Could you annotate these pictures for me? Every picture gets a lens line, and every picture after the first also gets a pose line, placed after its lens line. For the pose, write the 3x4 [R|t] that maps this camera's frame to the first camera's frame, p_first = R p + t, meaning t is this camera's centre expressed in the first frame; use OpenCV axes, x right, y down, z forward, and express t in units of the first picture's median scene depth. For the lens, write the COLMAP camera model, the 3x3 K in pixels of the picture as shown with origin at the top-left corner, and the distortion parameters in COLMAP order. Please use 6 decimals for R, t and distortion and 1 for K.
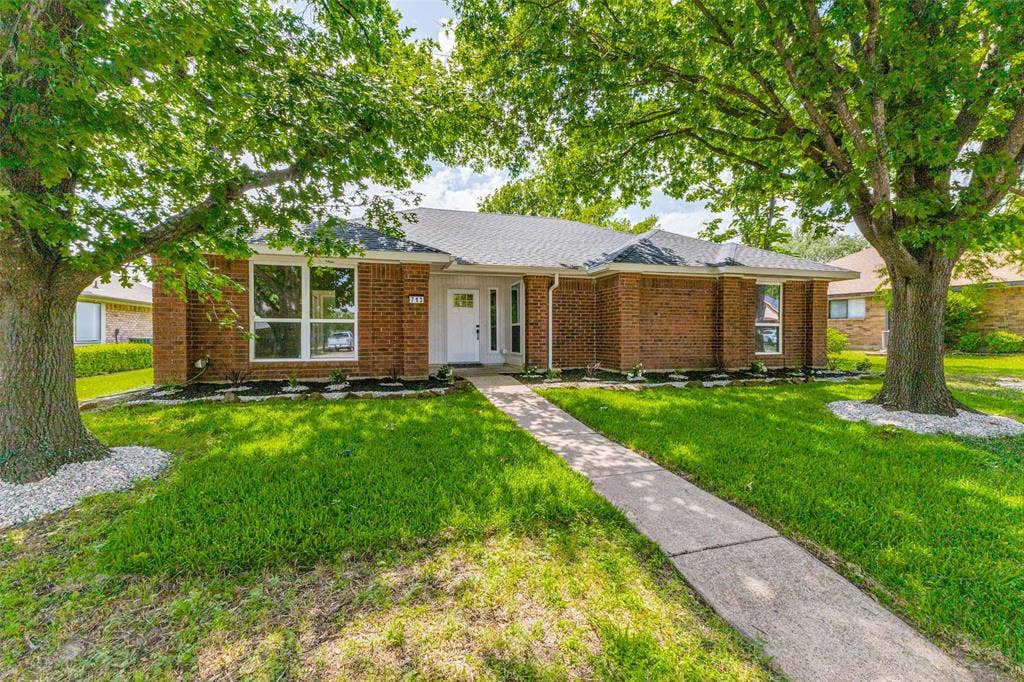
lens RADIAL K [[438.1, 0, 513.3], [0, 438.1, 336.2], [0, 0, 1]] dist [0.009004, -0.000317]
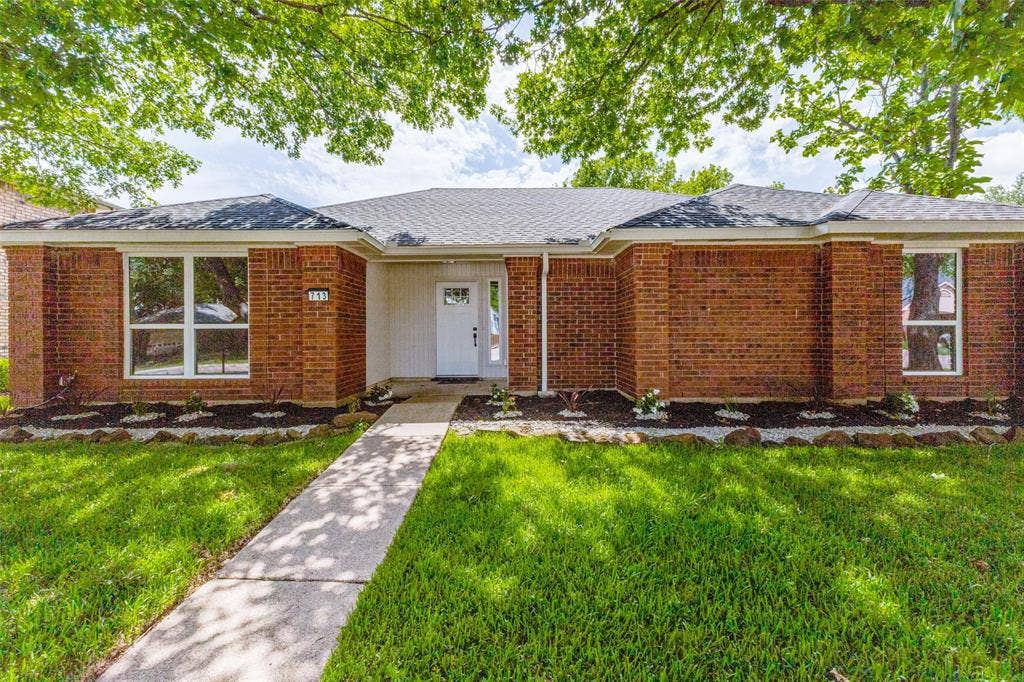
lens RADIAL K [[439.6, 0, 521.0], [0, 439.6, 325.0], [0, 0, 1]] dist [0.007037, -0.000183]
pose [[0.960419, -0.012369, -0.278285, 0.260701], [0.004855, 0.999605, -0.027674, -0.011223], [0.278517, 0.025228, 0.960100, 0.341489]]
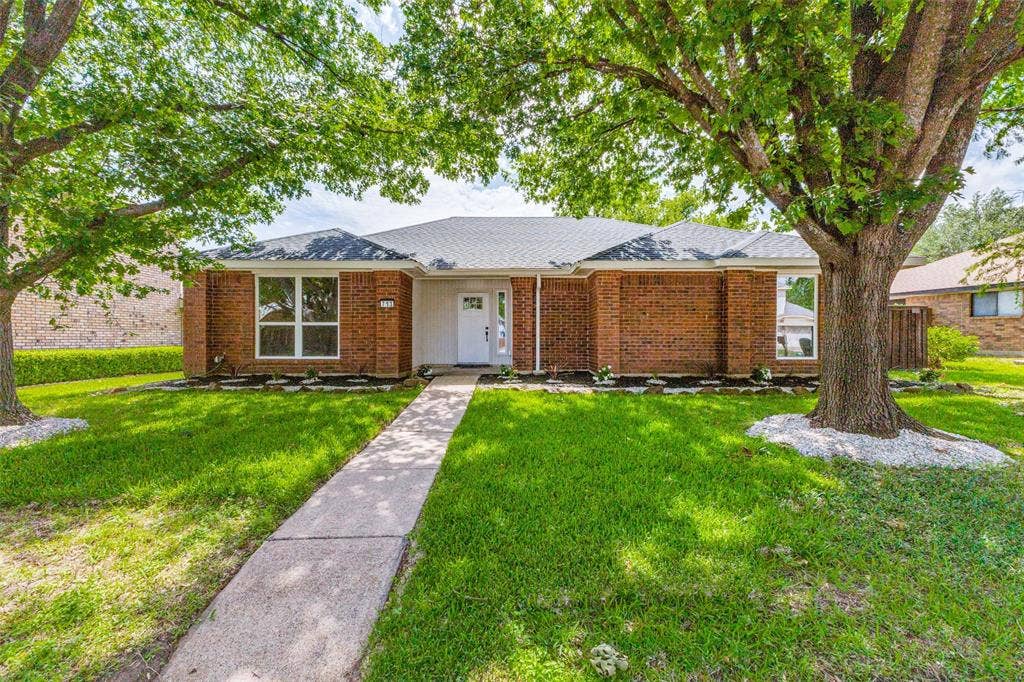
lens RADIAL K [[439.6, 0, 521.0], [0, 439.6, 325.0], [0, 0, 1]] dist [0.007037, -0.000183]
pose [[0.960269, -0.008120, -0.278957, 0.348666], [-0.001345, 0.999430, -0.033719, 0.005321], [0.279072, 0.032754, 0.959711, 0.037008]]
